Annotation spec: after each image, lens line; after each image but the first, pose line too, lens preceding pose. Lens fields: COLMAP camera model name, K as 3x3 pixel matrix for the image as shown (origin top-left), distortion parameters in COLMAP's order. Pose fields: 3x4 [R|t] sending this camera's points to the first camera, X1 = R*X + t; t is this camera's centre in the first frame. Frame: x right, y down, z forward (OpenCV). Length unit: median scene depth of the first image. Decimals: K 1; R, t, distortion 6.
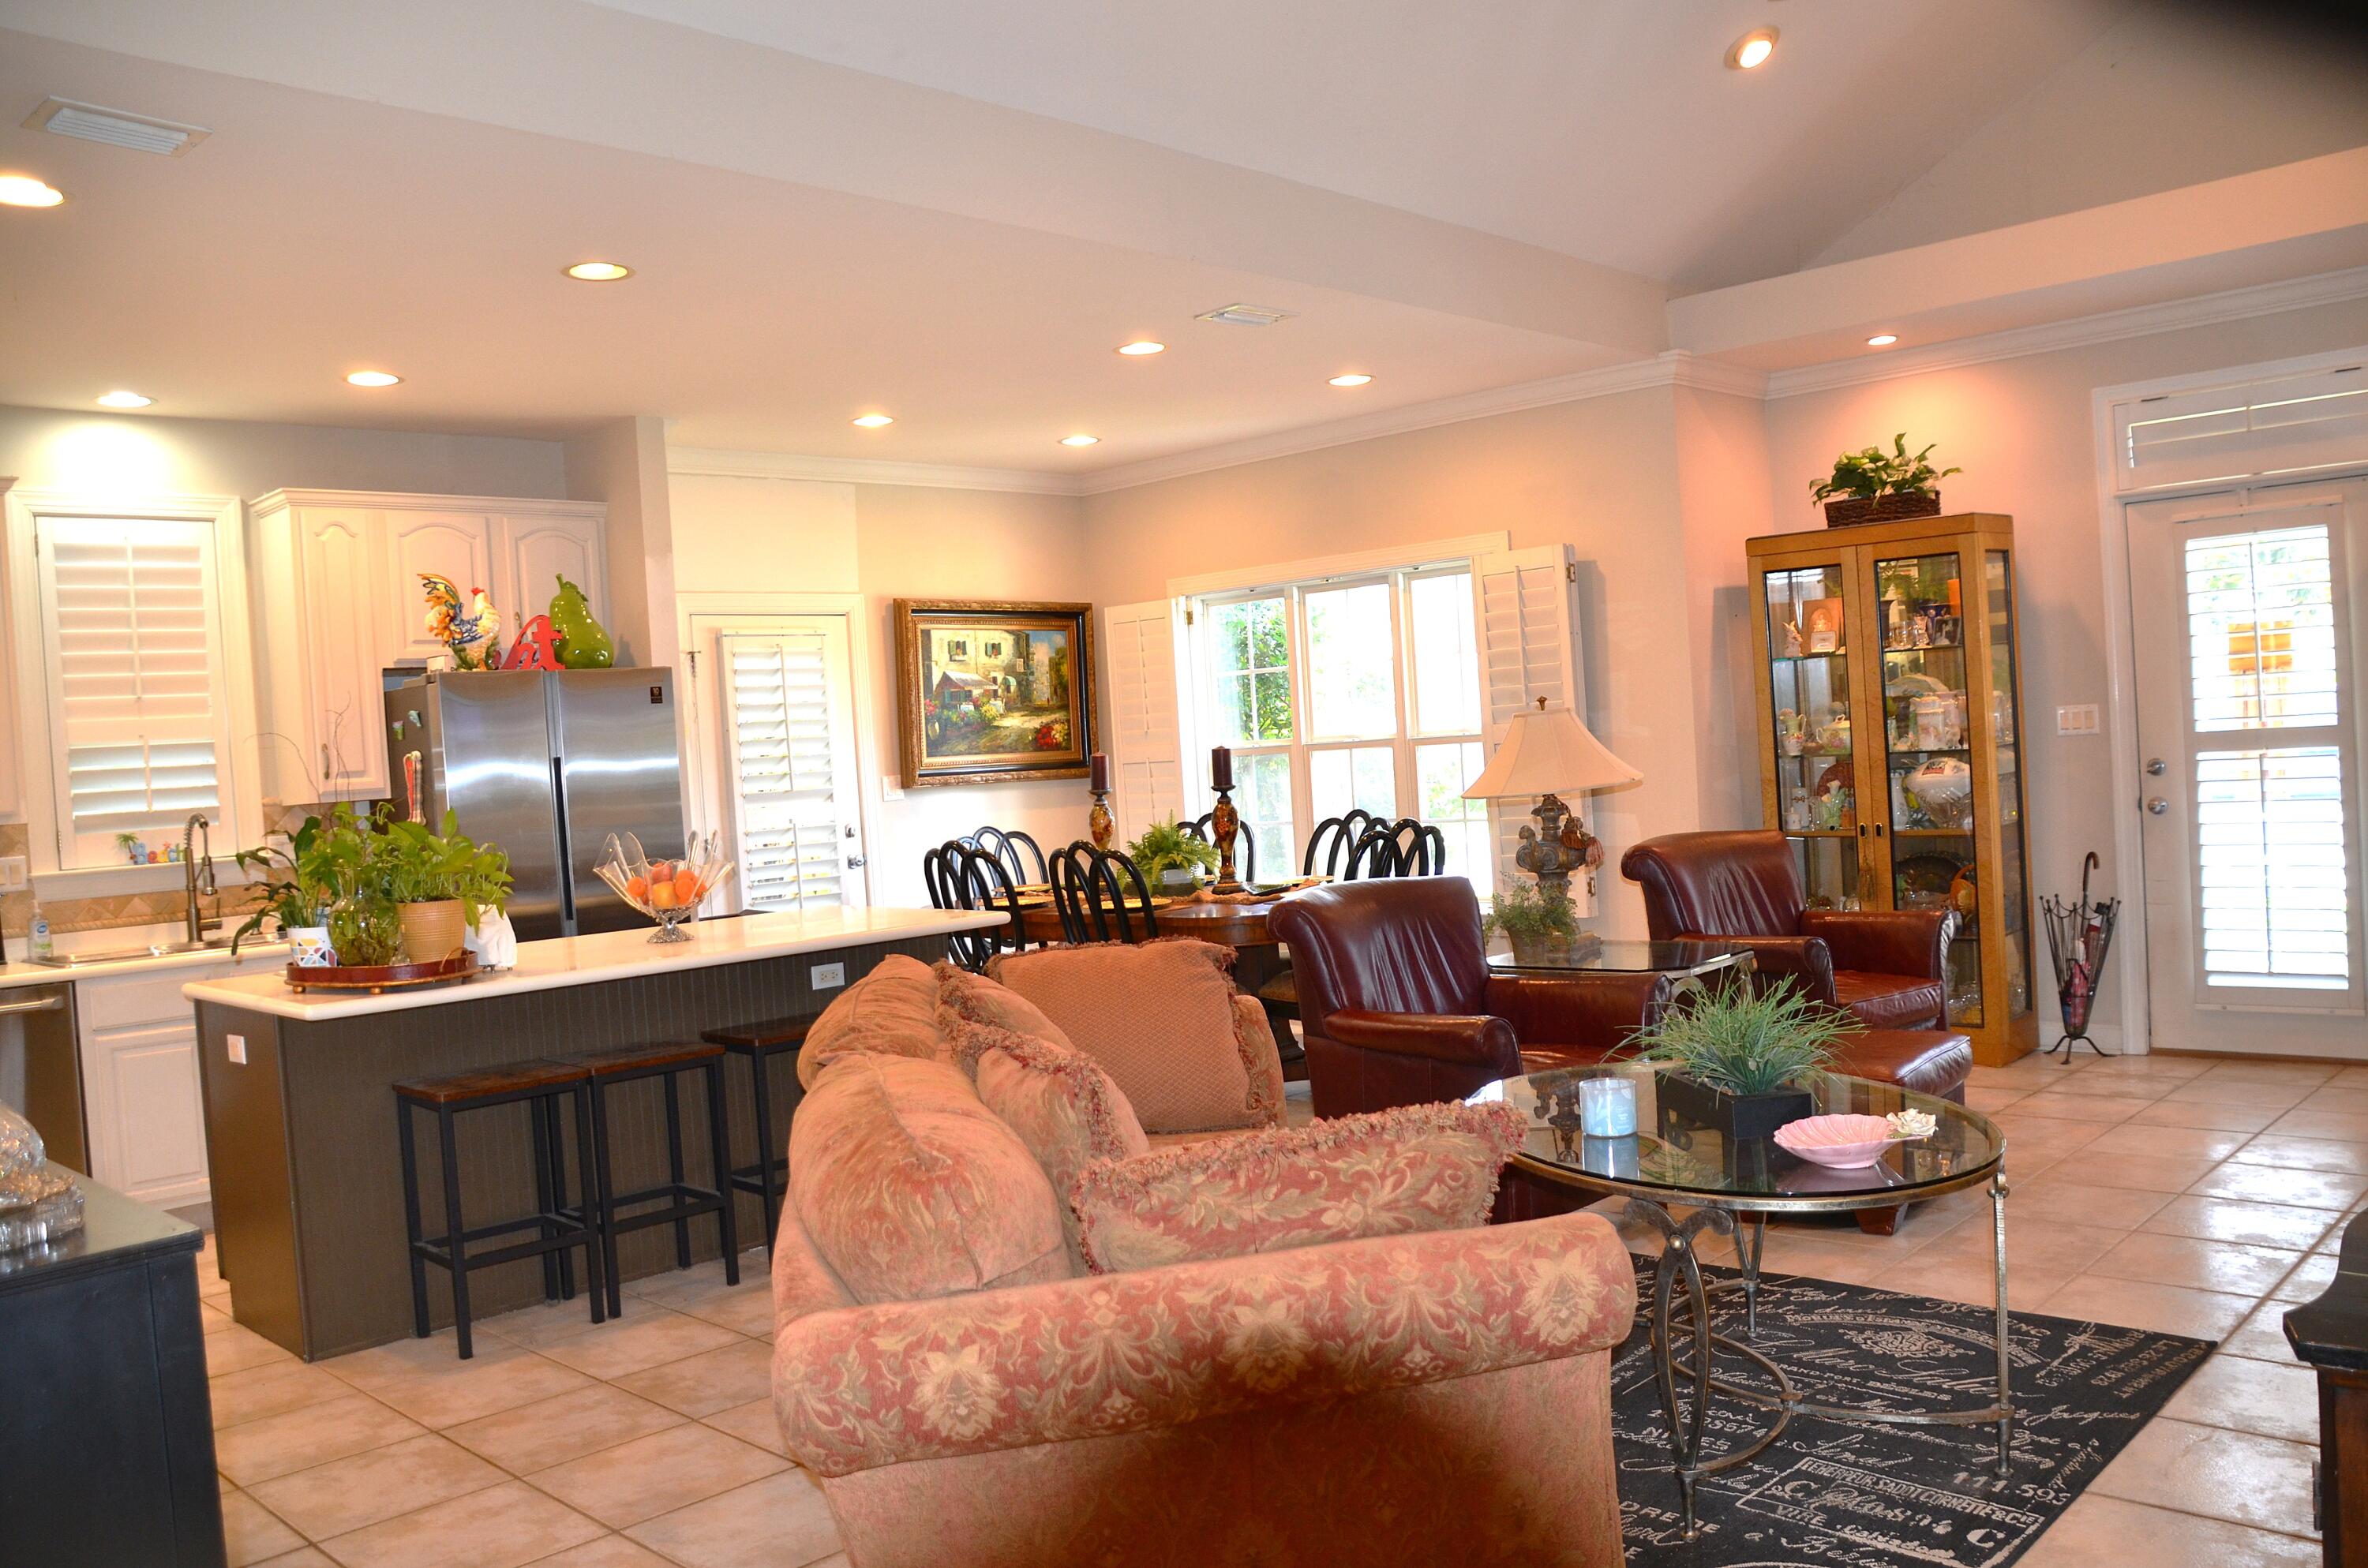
lens RADIAL K [[1847.8, 0, 1194.8], [0, 1847.8, 785.7], [0, 0, 1]] dist [-0.139358, 0.095692]
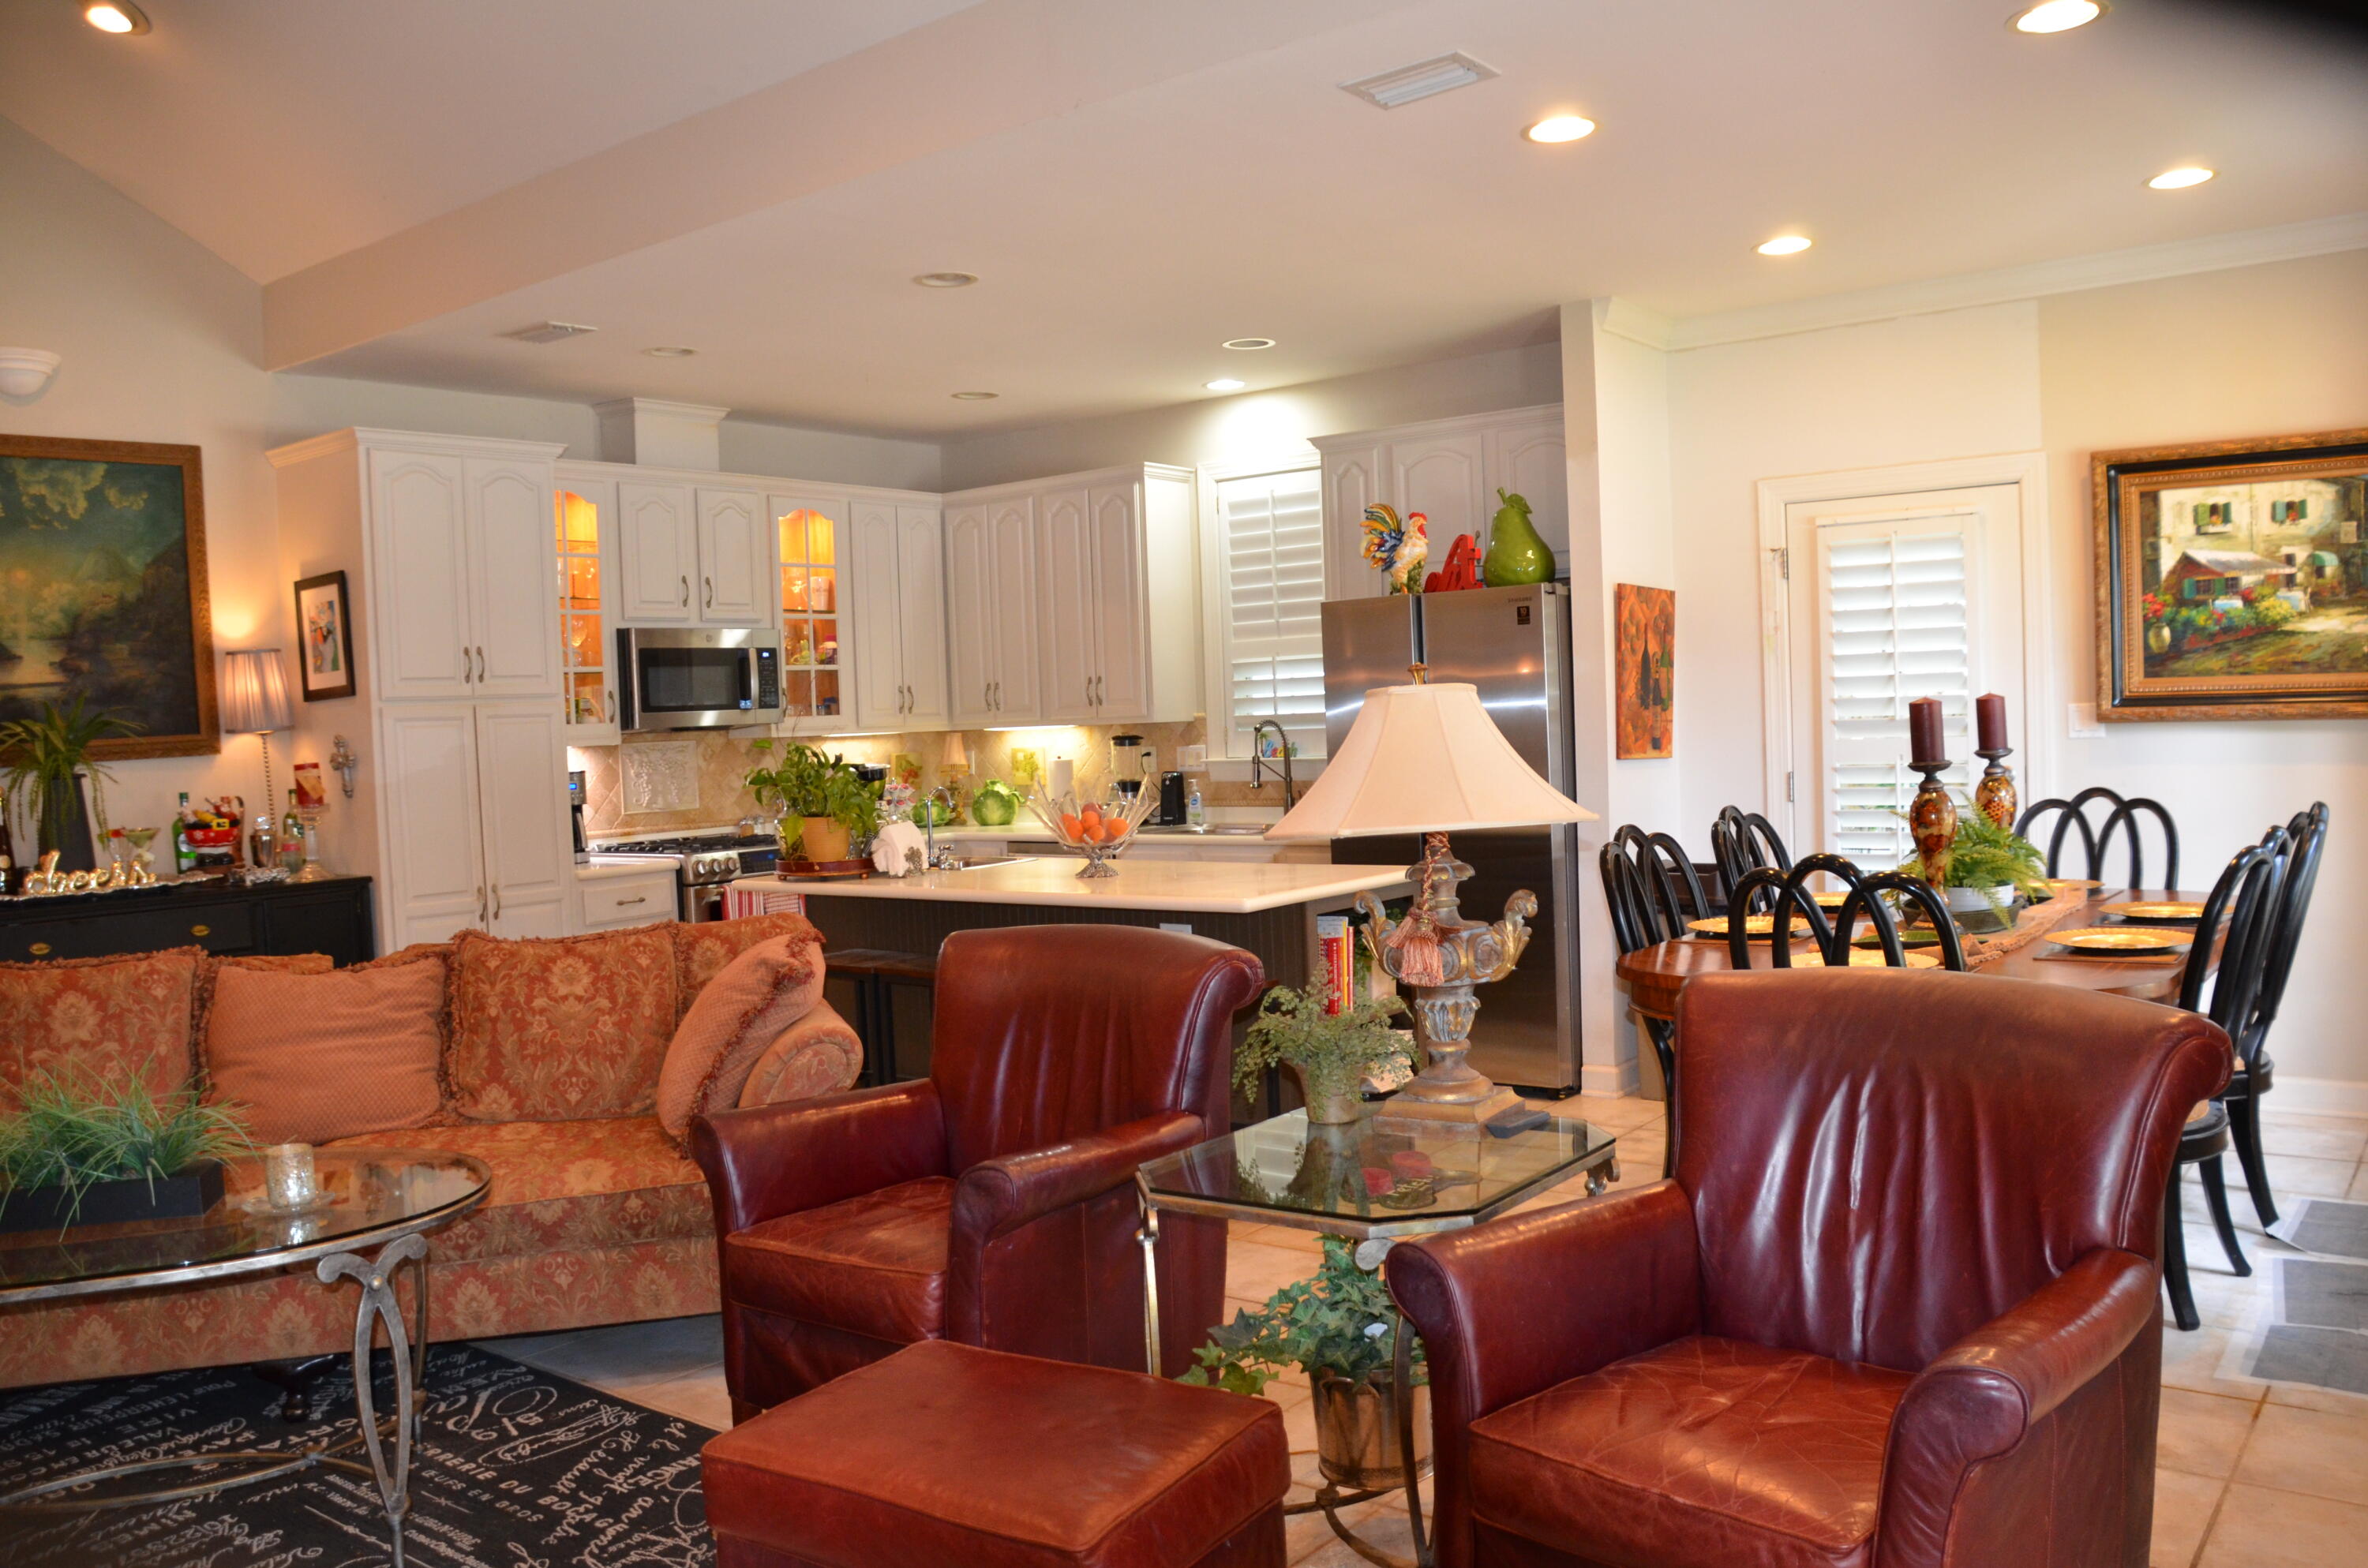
lens RADIAL K [[1847.8, 0, 1191.7], [0, 1847.8, 792.1], [0, 0, 1]] dist [-0.139358, 0.095692]
pose [[0.118628, 0.098764, -0.988015, 0.638946], [0.008252, 0.994908, 0.100444, -0.057954], [0.992904, -0.020069, 0.117209, 0.758845]]
